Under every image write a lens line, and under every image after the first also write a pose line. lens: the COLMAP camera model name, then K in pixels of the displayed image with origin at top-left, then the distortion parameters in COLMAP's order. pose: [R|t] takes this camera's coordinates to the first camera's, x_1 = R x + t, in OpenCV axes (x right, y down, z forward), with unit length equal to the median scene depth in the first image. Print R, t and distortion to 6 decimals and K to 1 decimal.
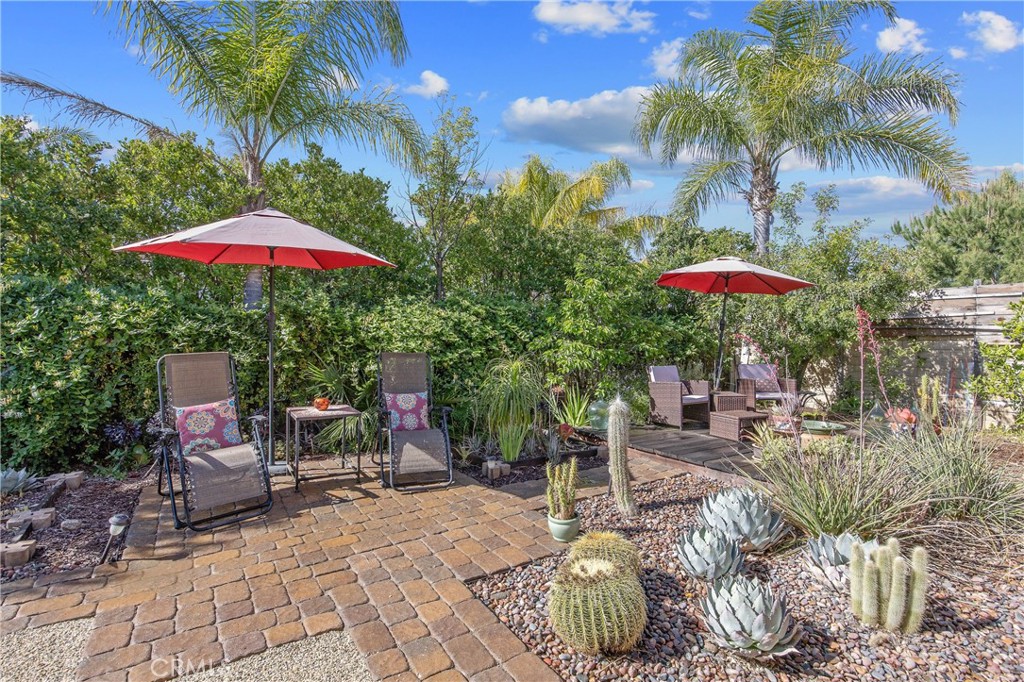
lens RADIAL K [[484.6, 0, 512.0], [0, 484.6, 341.0], [0, 0, 1]] dist [-0.001608, -0.000612]
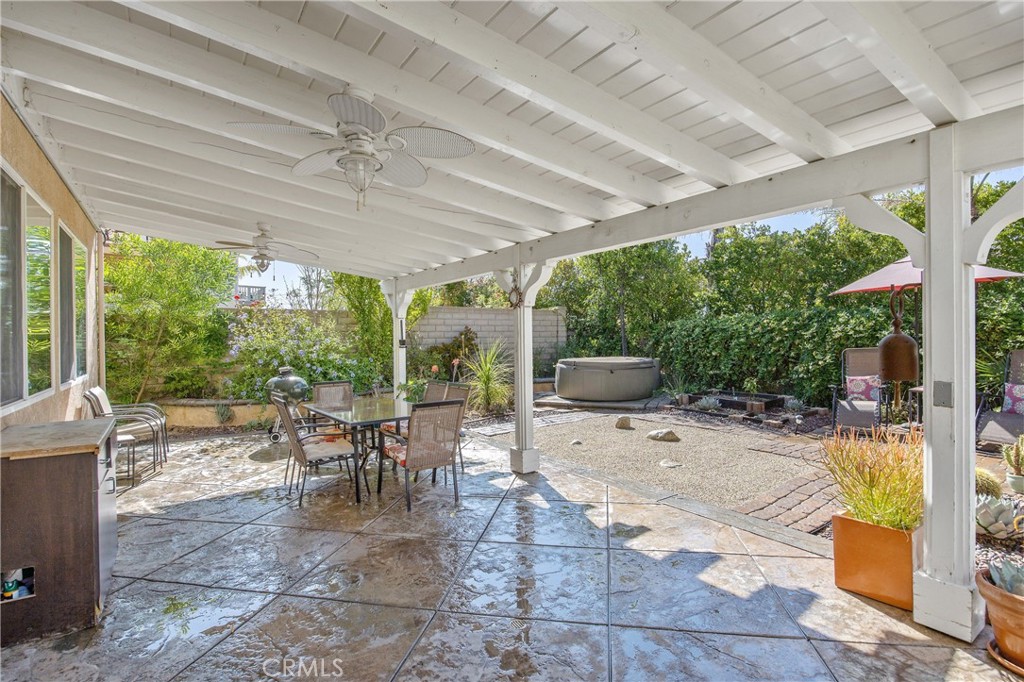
lens RADIAL K [[494.1, 0, 512.0], [0, 494.1, 341.0], [0, 0, 1]] dist [-0.011968, 0.000051]
pose [[0.025882, -0.000582, -0.999665, 0.808872], [0.011711, 0.999931, -0.000279, -0.011463], [0.999596, -0.011700, 0.025887, -0.243665]]
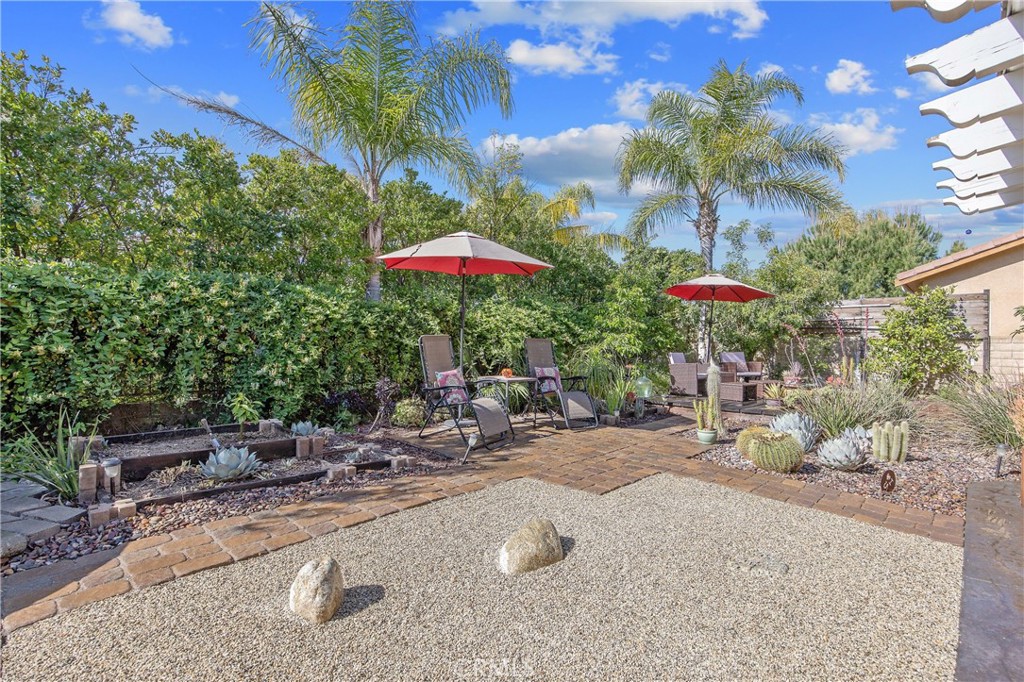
lens RADIAL K [[478.7, 0, 515.2], [0, 478.7, 351.9], [0, 0, 1]] dist [-0.001270, -0.000202]
pose [[0.978481, -0.002389, 0.206325, -0.508757], [-0.000172, 0.999923, 0.012394, 0.040093], [-0.206339, -0.012162, 0.978405, -0.278926]]
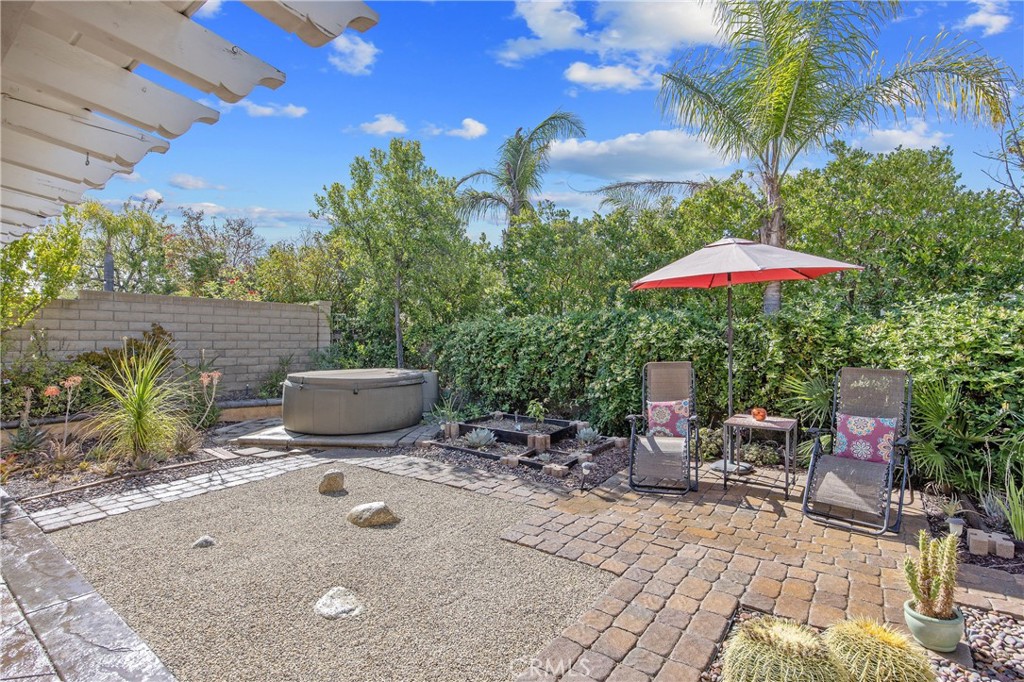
lens RADIAL K [[494.1, 0, 512.0], [0, 494.1, 341.0], [0, 0, 1]] dist [-0.011968, 0.000051]
pose [[0.348346, -0.006041, -0.937347, 0.328343], [0.000181, 0.999980, -0.006377, -0.017326], [0.937366, 0.002051, 0.348340, 0.100244]]
